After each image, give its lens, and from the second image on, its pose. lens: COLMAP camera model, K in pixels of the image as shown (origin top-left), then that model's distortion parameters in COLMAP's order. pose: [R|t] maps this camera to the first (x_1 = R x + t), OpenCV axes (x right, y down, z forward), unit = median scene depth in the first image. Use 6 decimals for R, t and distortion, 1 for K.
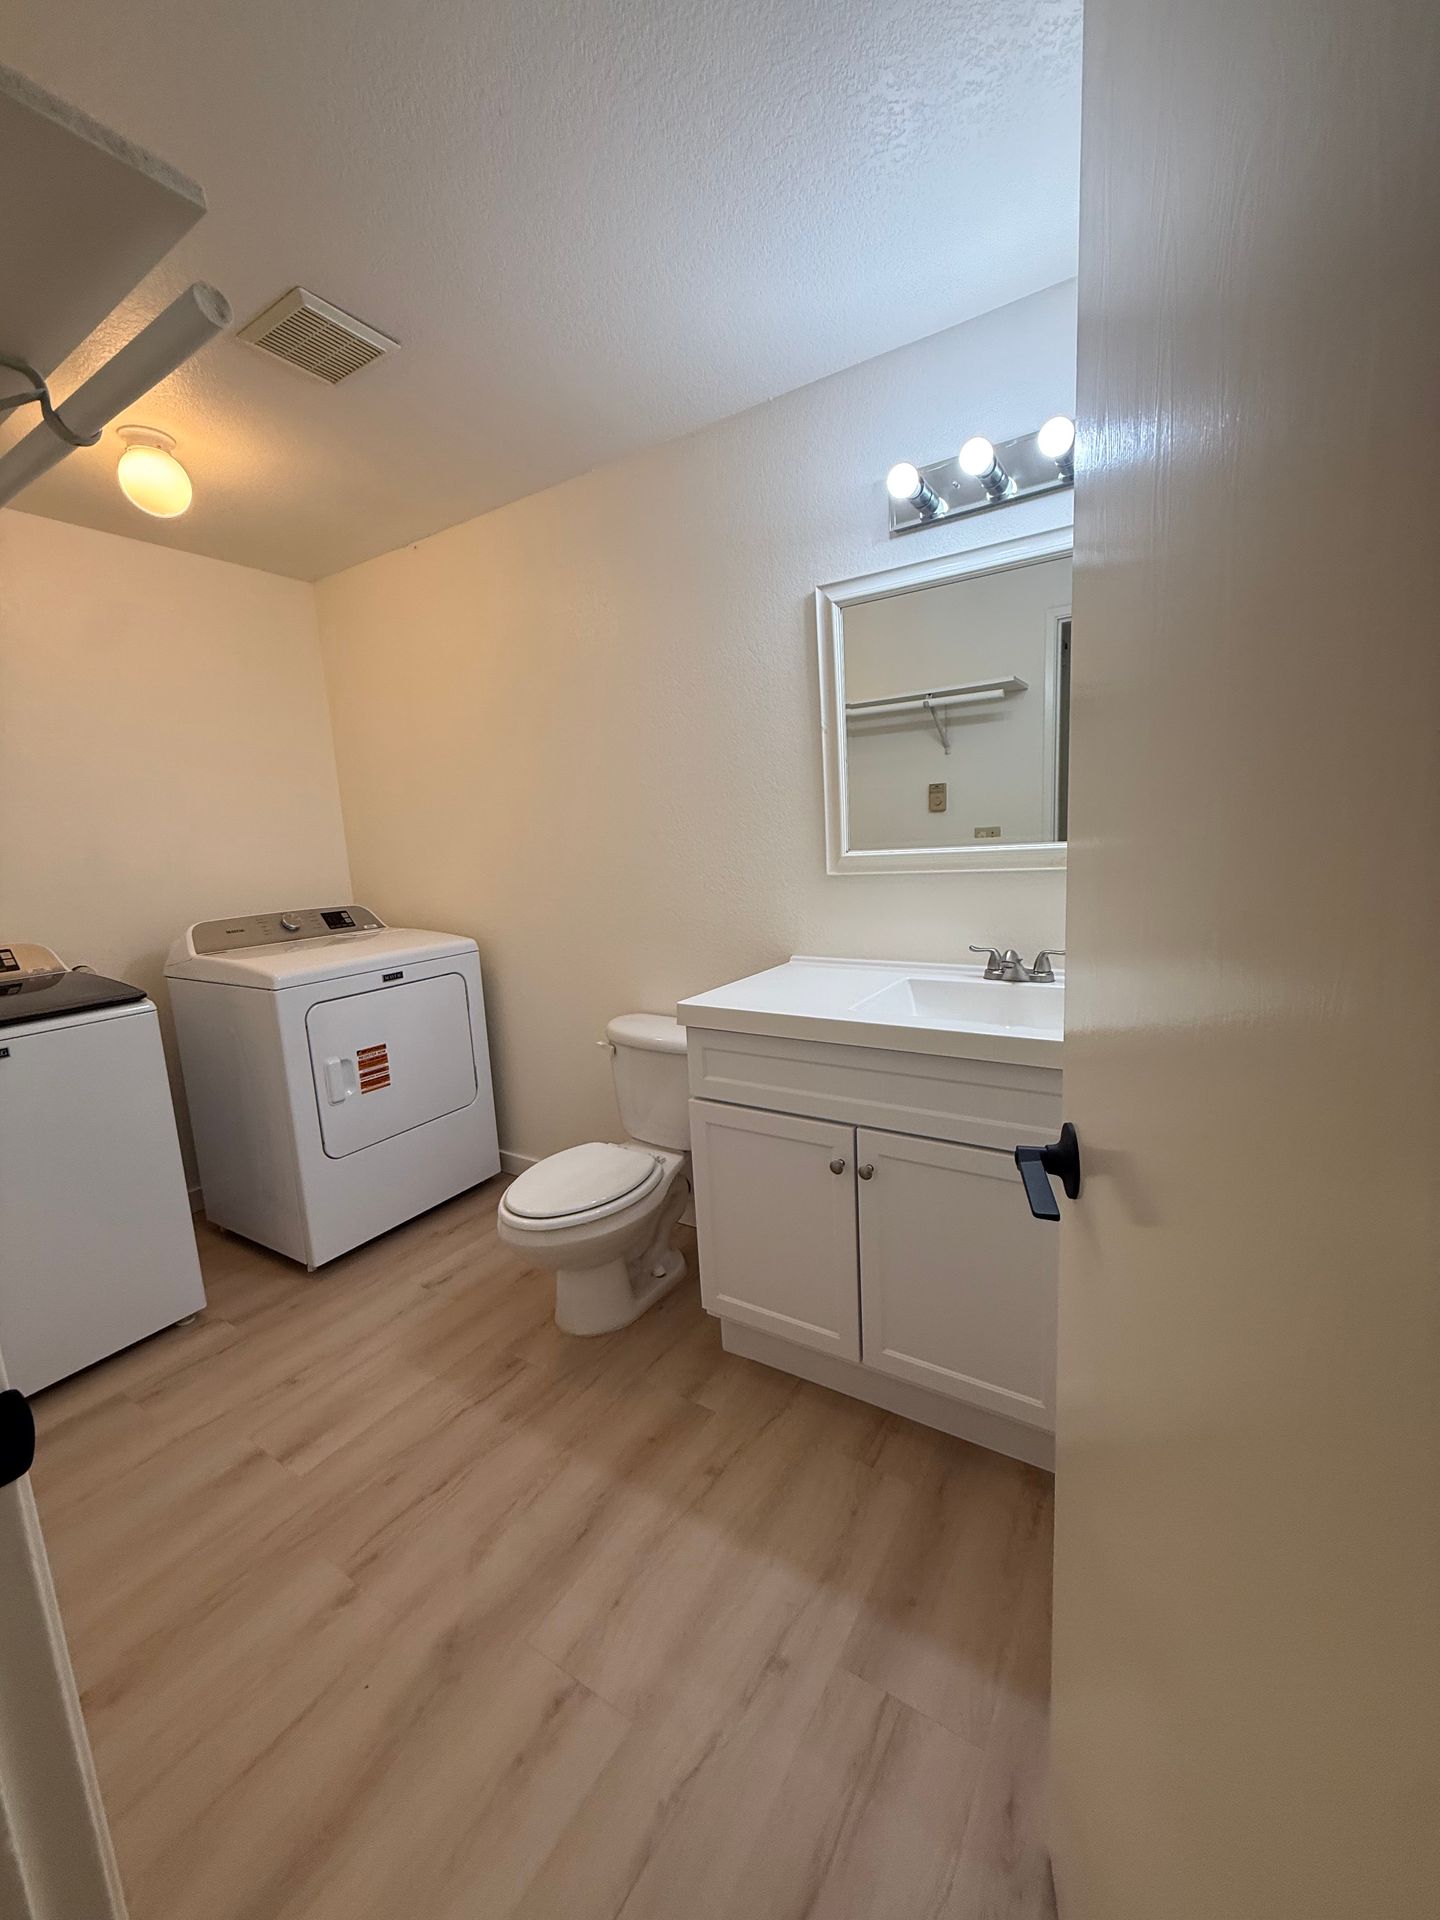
lens RADIAL K [[759.2, 0, 723.4], [0, 759.2, 961.5], [0, 0, 1]] dist [0.000120, 0.000123]
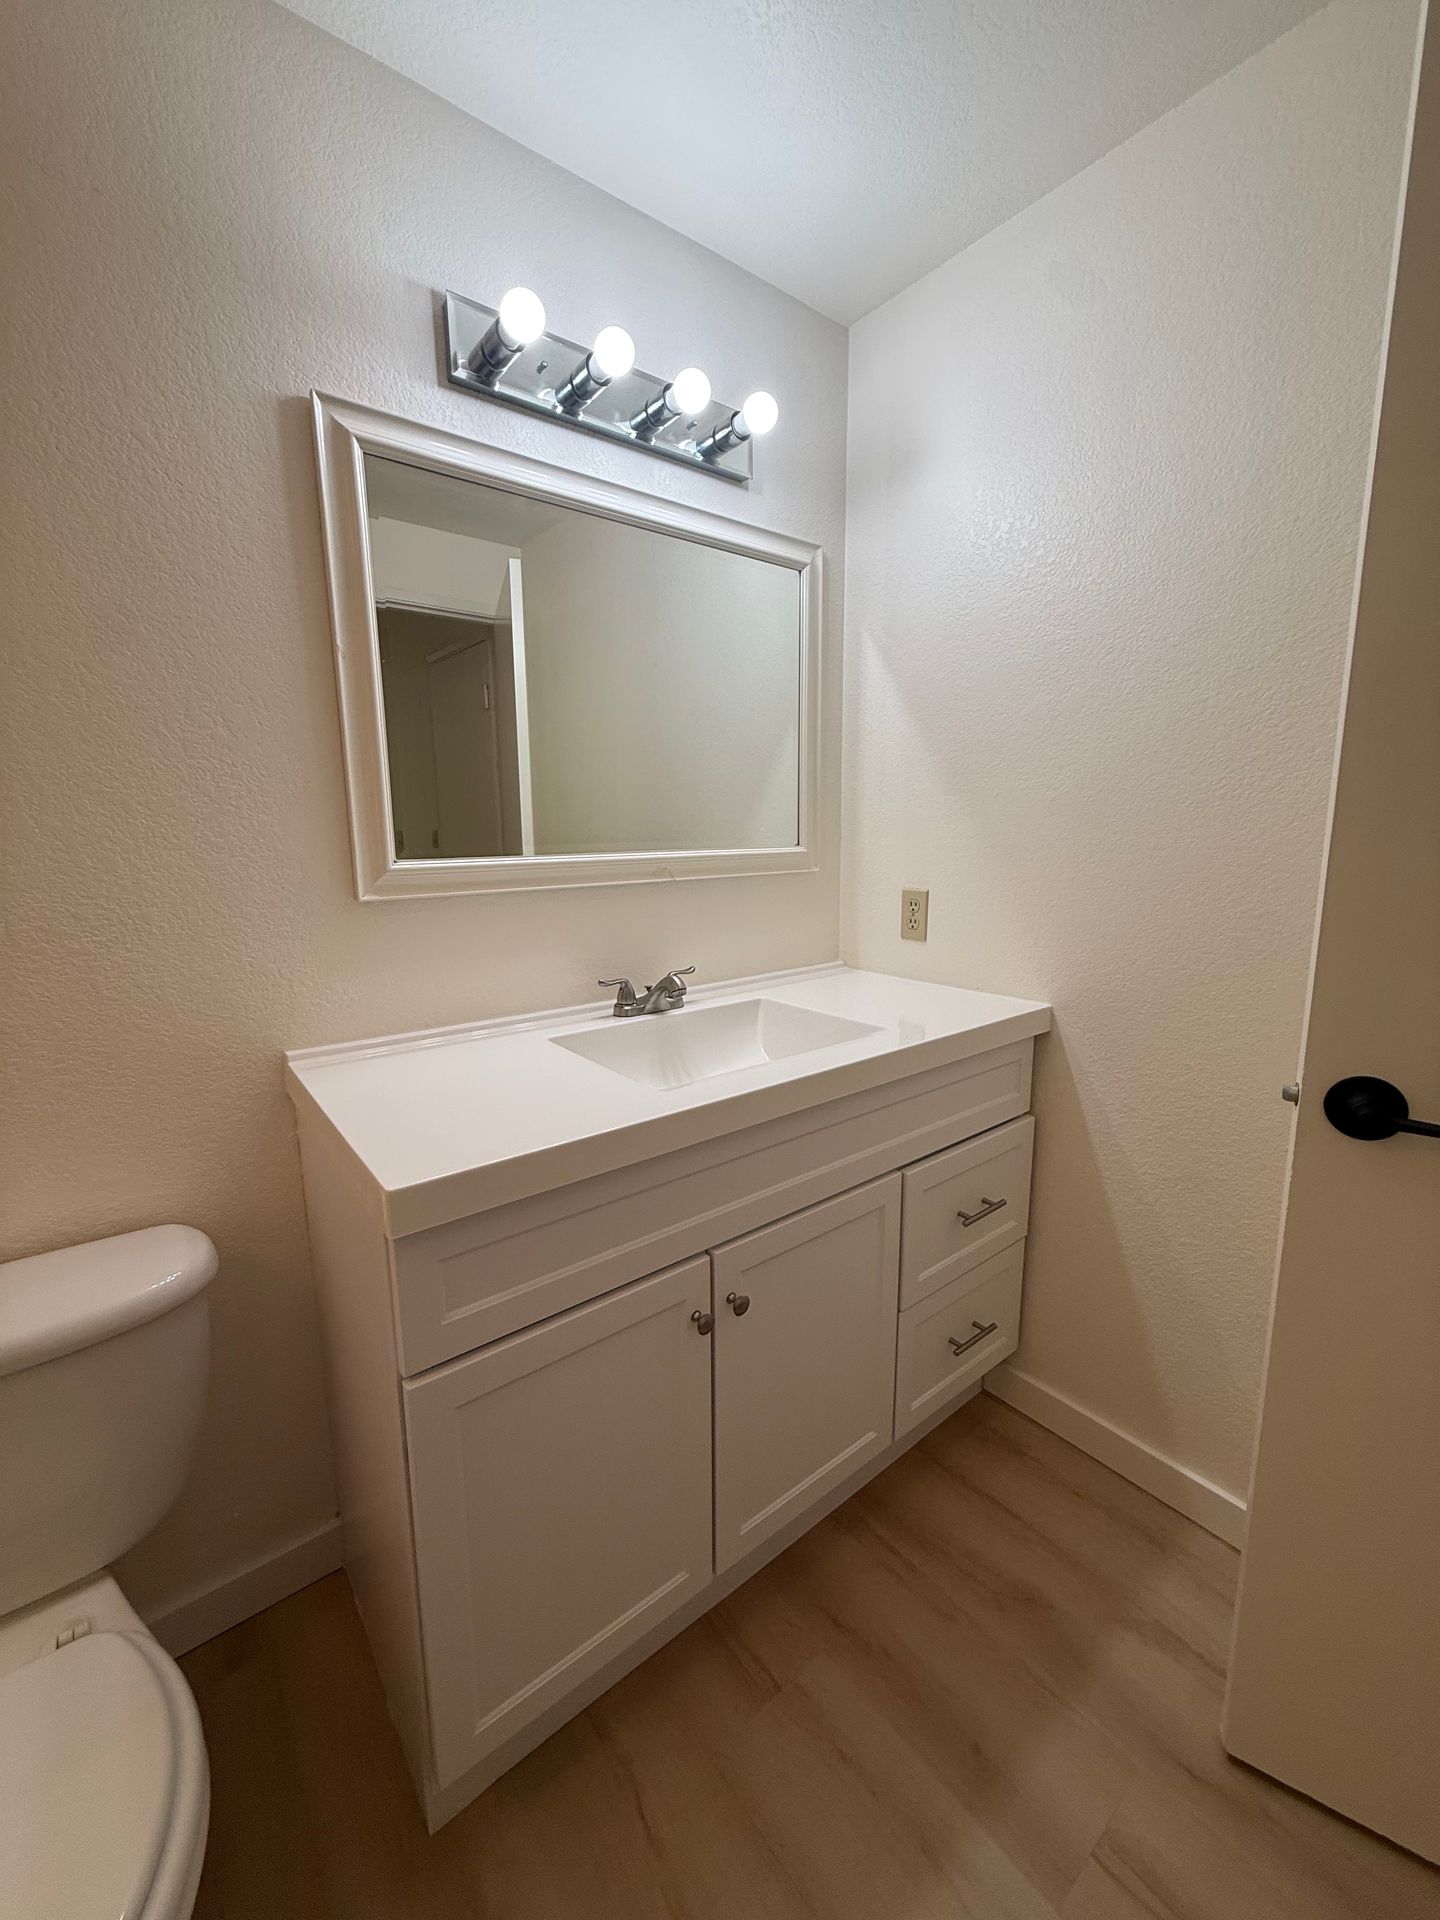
lens RADIAL K [[750.5, 0, 720.0], [0, 750.5, 960.0], [0, 0, 1]] dist [0.001234, -0.000042]
pose [[0.329530, -0.107530, 0.938002, -0.367389], [0.154196, 0.986284, 0.058894, -0.067622], [-0.931469, 0.125228, 0.341591, 0.616758]]
